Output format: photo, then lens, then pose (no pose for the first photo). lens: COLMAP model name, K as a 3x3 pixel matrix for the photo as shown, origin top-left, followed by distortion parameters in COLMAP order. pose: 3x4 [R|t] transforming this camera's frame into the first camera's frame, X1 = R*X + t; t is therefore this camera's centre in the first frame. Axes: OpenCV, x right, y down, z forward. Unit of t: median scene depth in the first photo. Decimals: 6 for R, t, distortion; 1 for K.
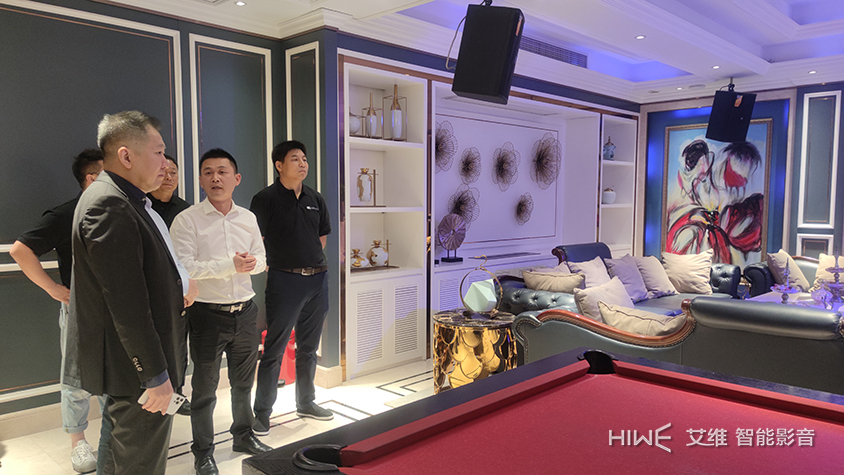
lens RADIAL K [[616.6, 0, 417.2], [0, 616.6, 239.7], [0, 0, 1]] dist [0.042303, -0.024293]
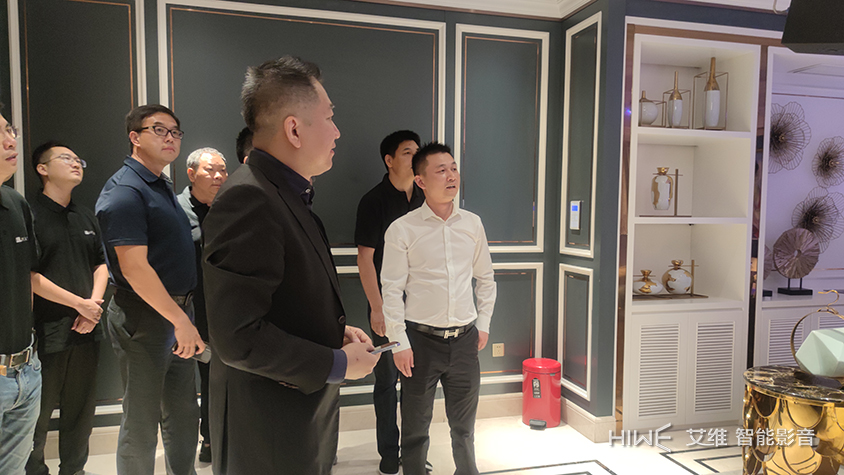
lens RADIAL K [[616.6, 0, 426.4], [0, 616.6, 238.9], [0, 0, 1]] dist [0.042303, -0.024293]
pose [[0.865077, 0.031915, -0.500623, 0.055858], [-0.043942, 0.998959, -0.012246, -0.002210], [0.499711, 0.032592, 0.865579, 0.177347]]
